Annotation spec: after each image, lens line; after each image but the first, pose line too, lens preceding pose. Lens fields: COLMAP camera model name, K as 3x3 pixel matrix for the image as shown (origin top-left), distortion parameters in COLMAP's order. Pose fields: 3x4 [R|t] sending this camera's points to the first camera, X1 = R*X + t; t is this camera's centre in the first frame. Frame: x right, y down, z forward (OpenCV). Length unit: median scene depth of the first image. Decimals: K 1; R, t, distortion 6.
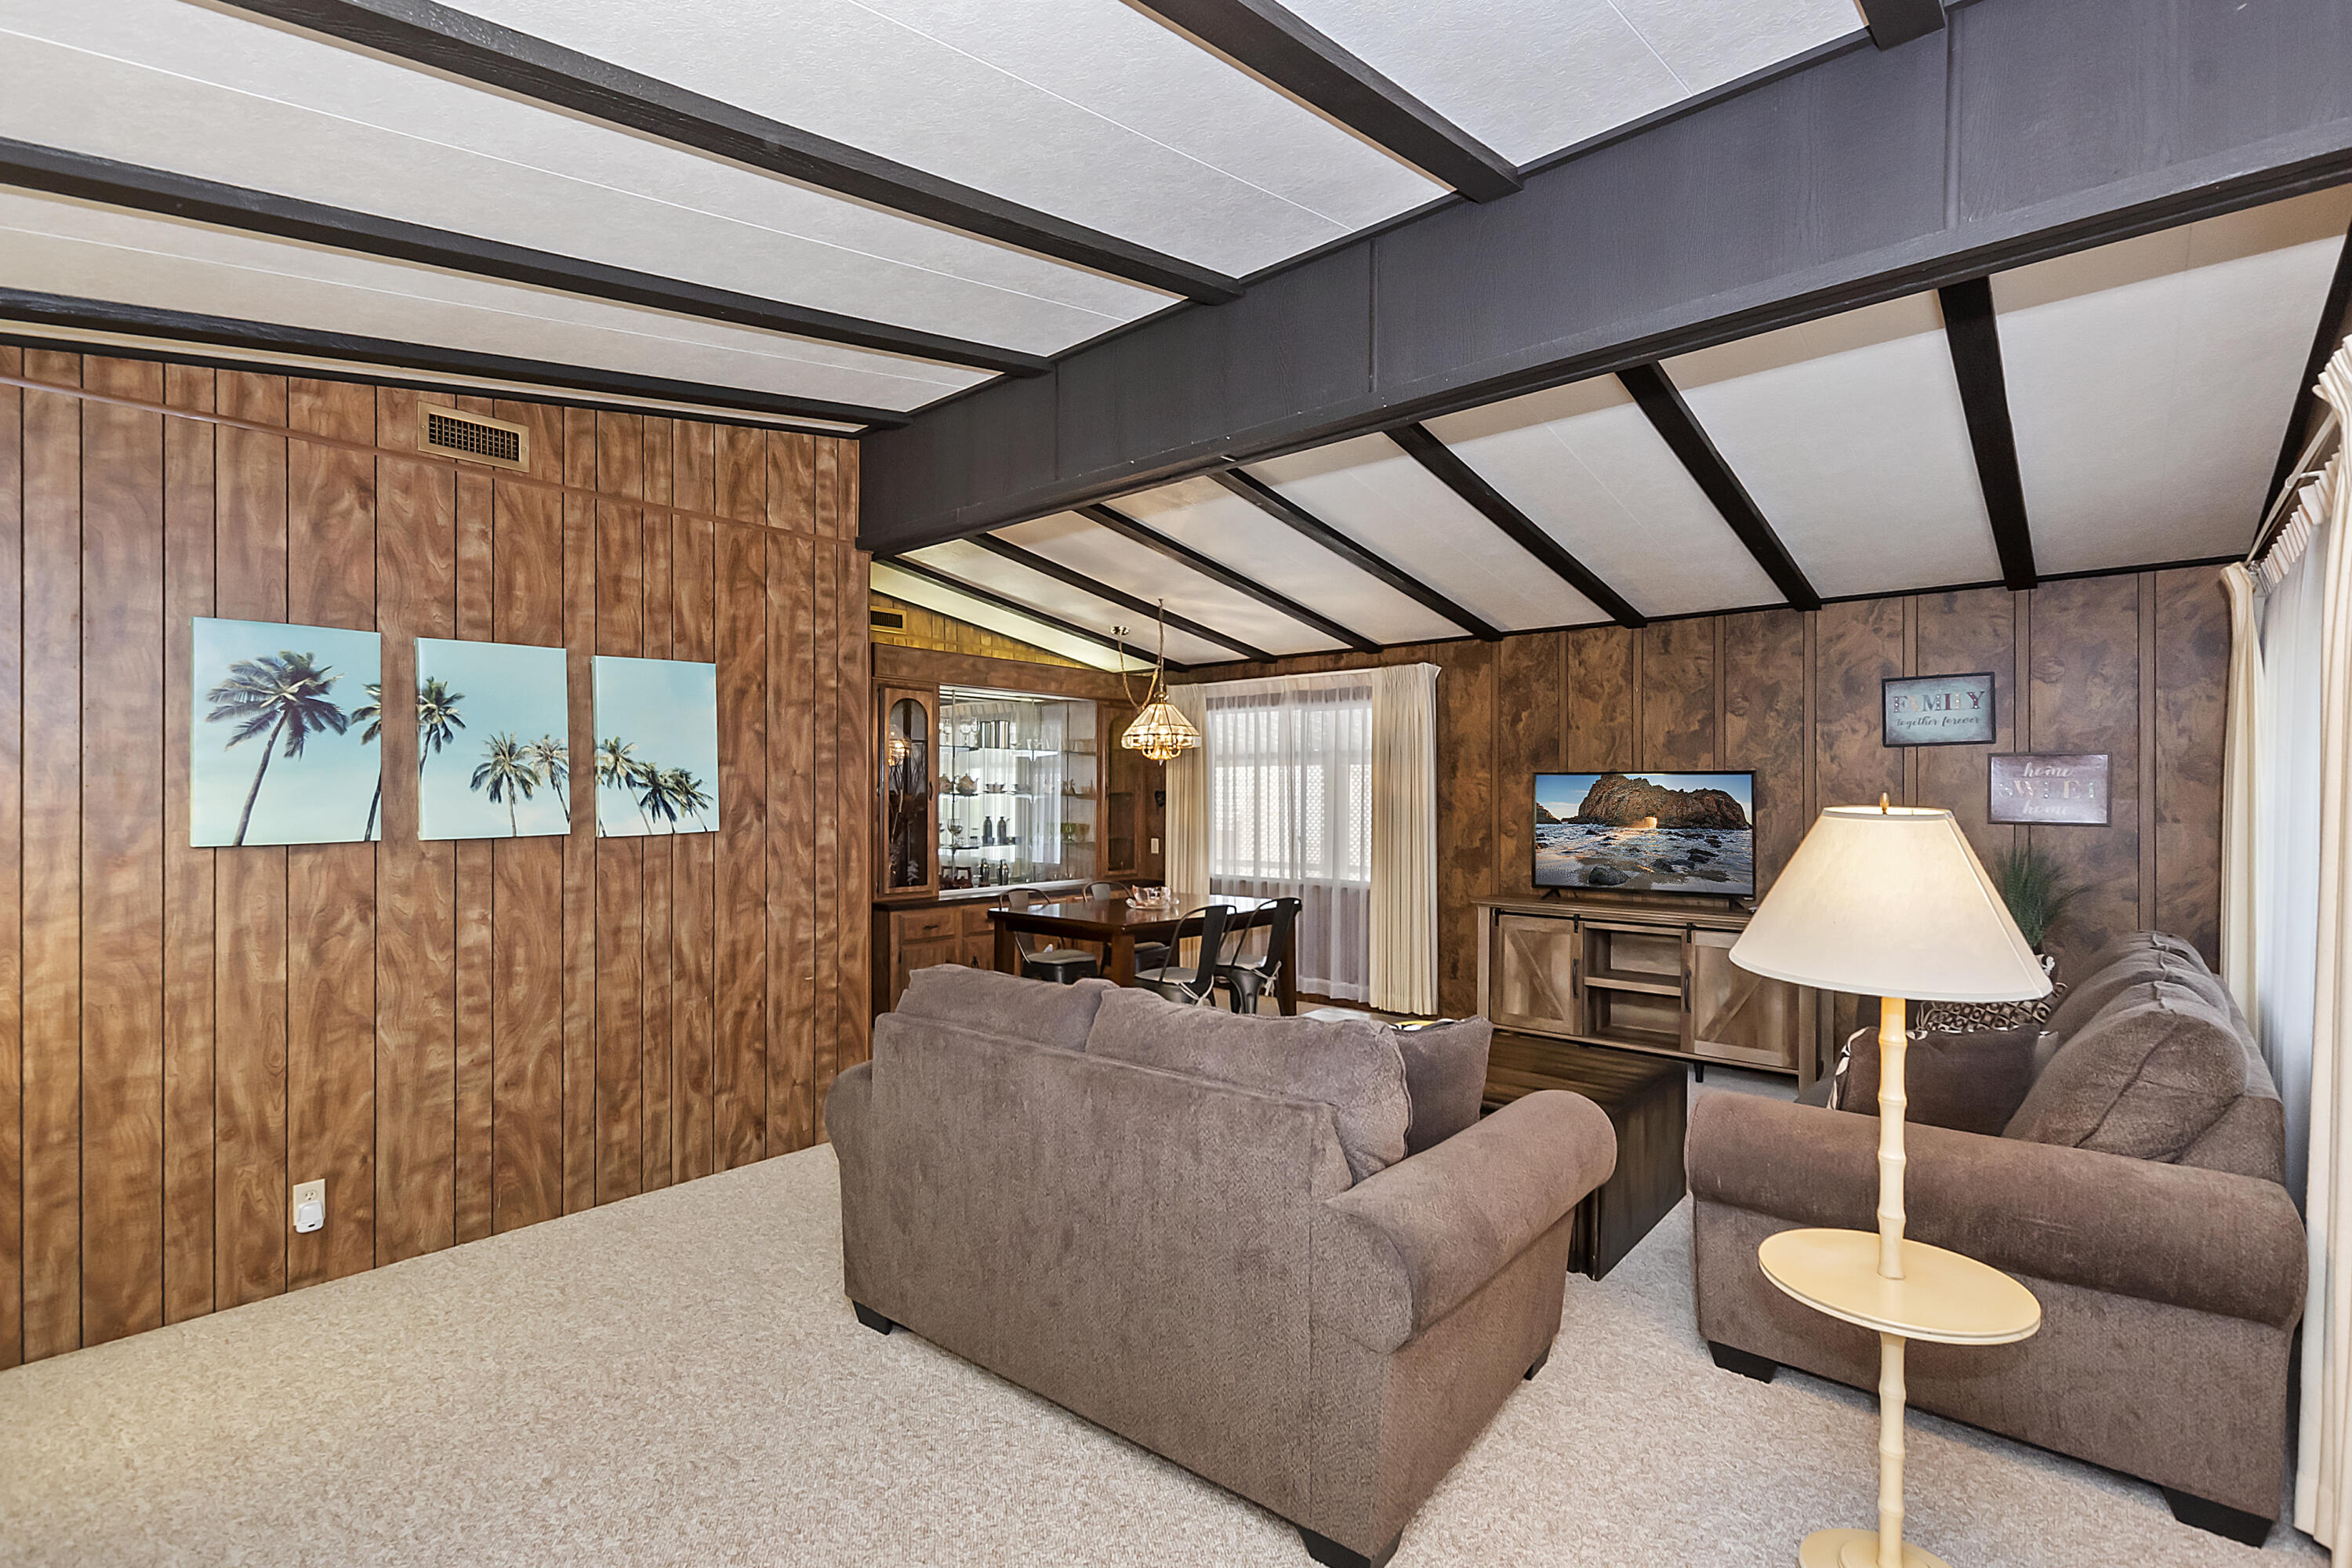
lens RADIAL K [[1070.7, 0, 1184.3], [0, 1070.7, 782.8], [0, 0, 1]] dist [0.005540, -0.002180]
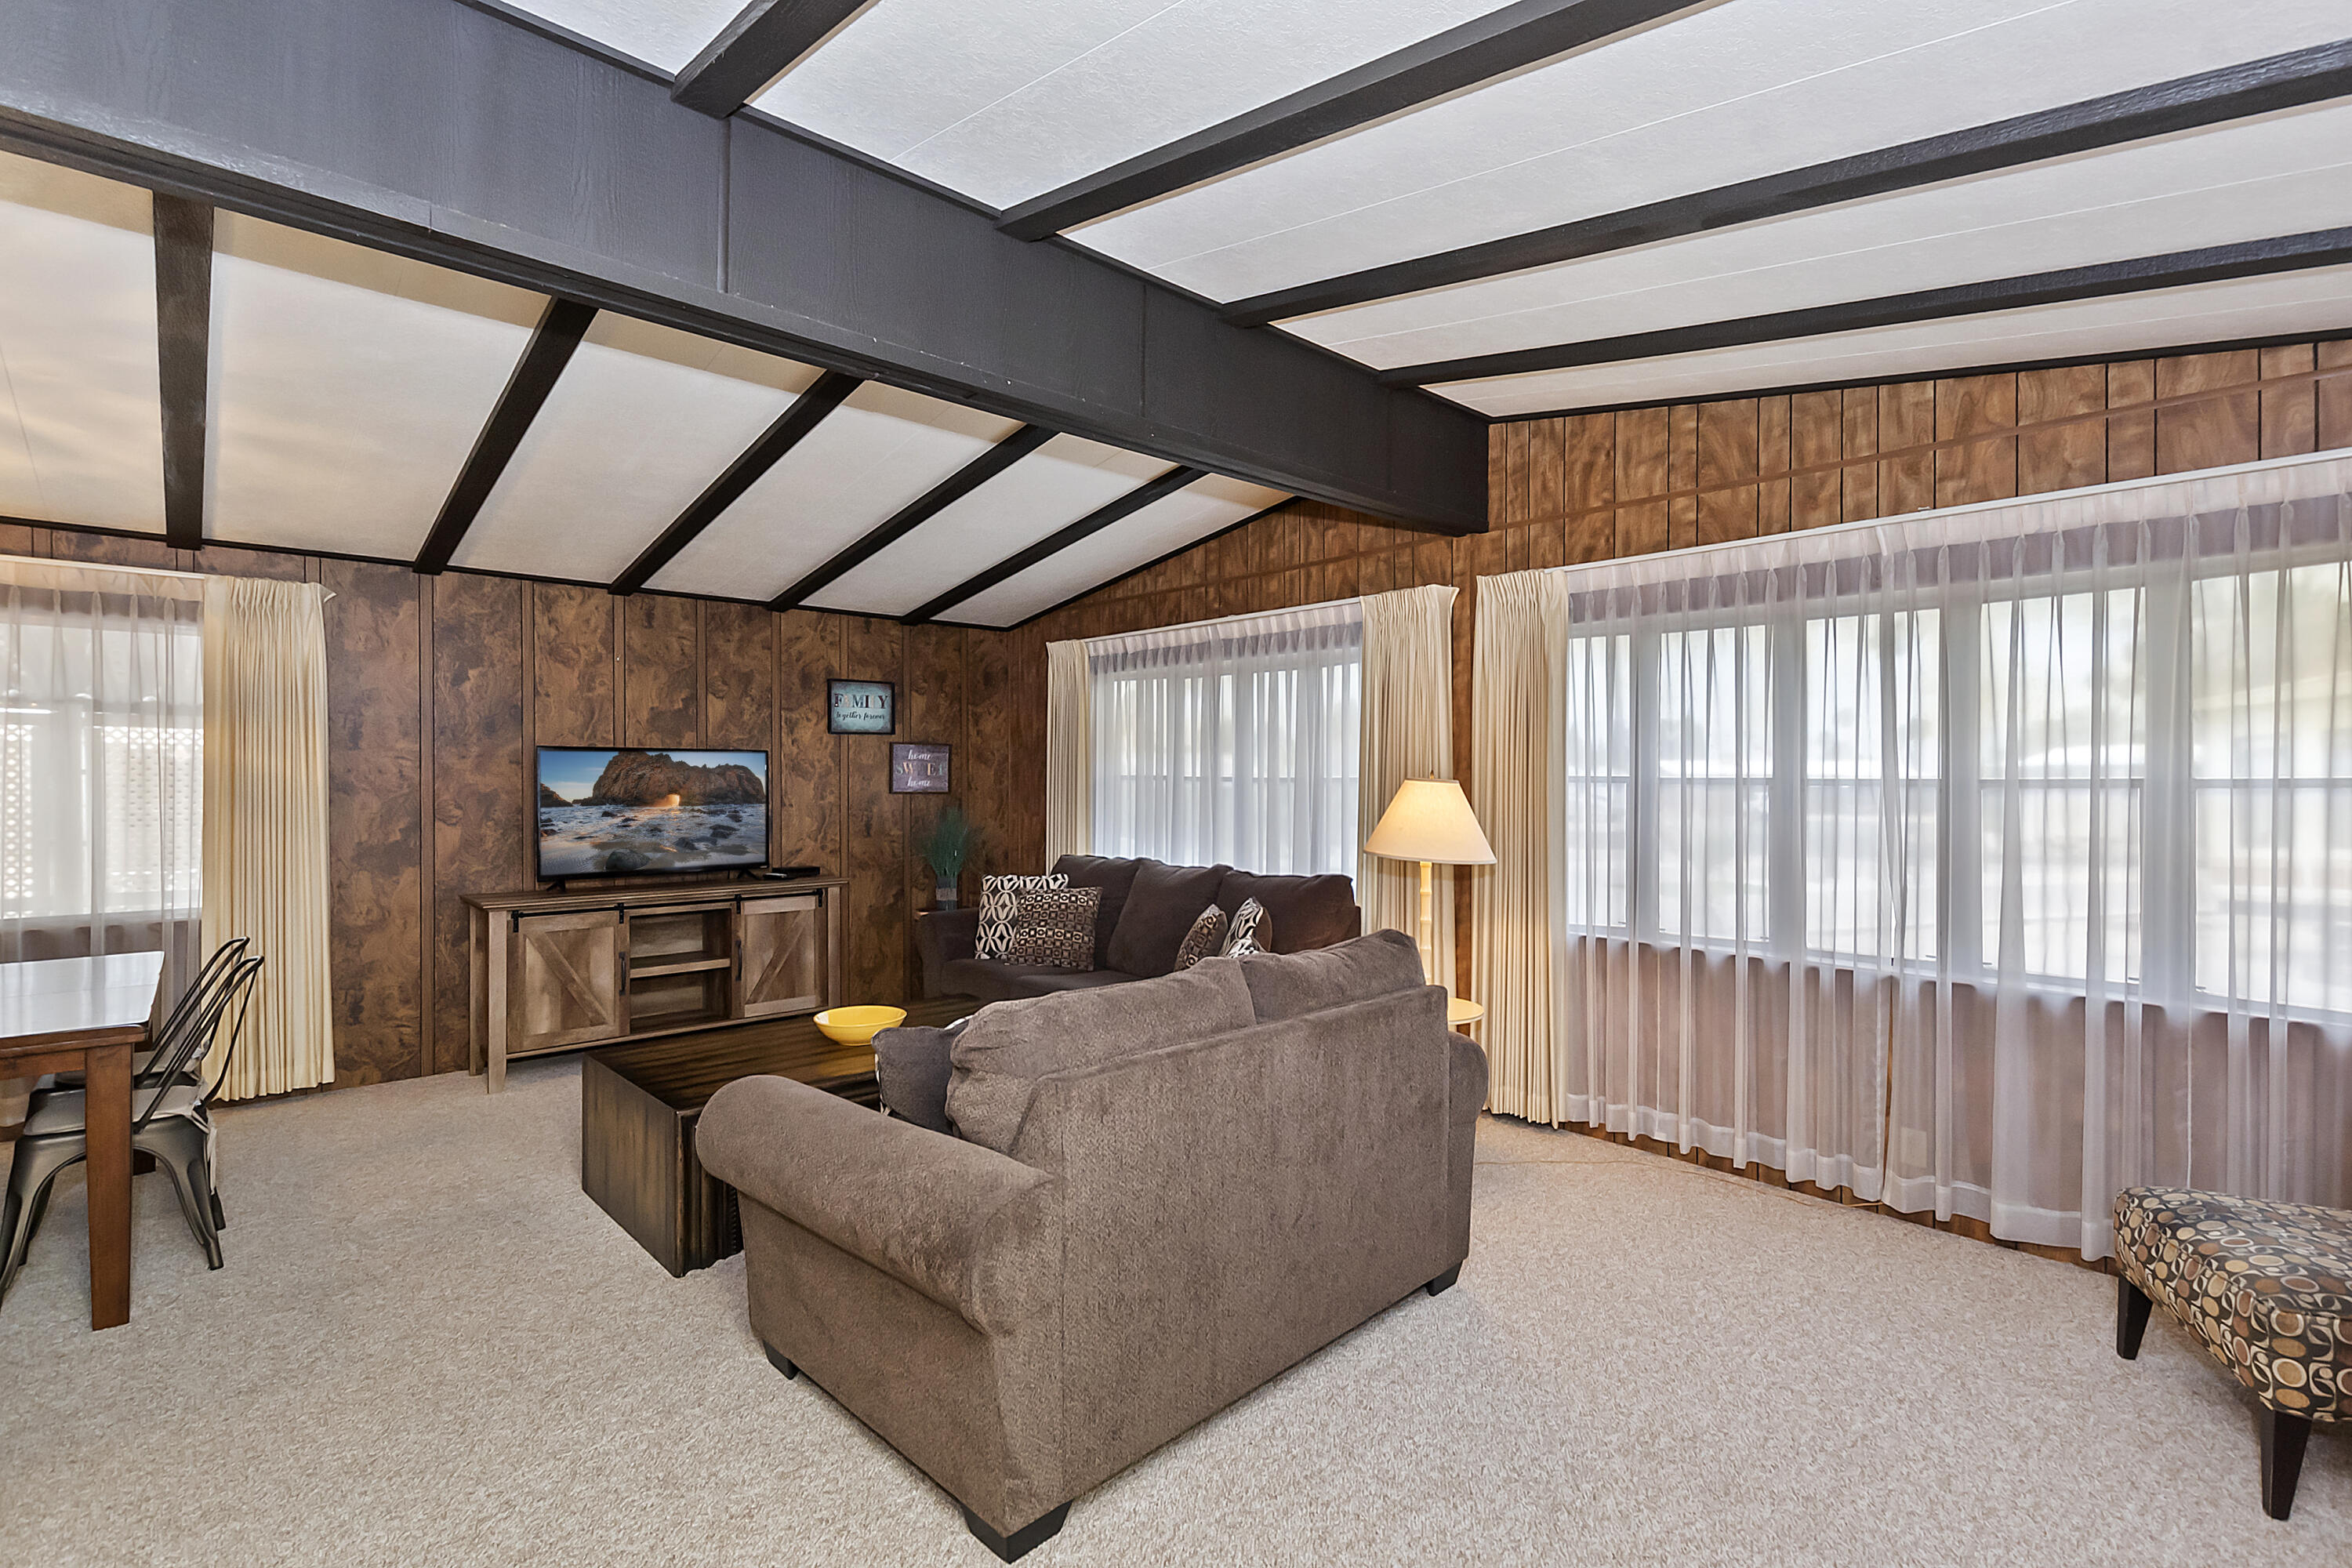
lens RADIAL K [[1070.7, 0, 1174.2], [0, 1070.7, 775.3], [0, 0, 1]] dist [0.005540, -0.002180]
pose [[0.113378, -0.004355, 0.993542, -0.468273], [-0.015071, 0.999868, 0.006102, 0.000791], [-0.993438, -0.015666, 0.113298, 0.413722]]
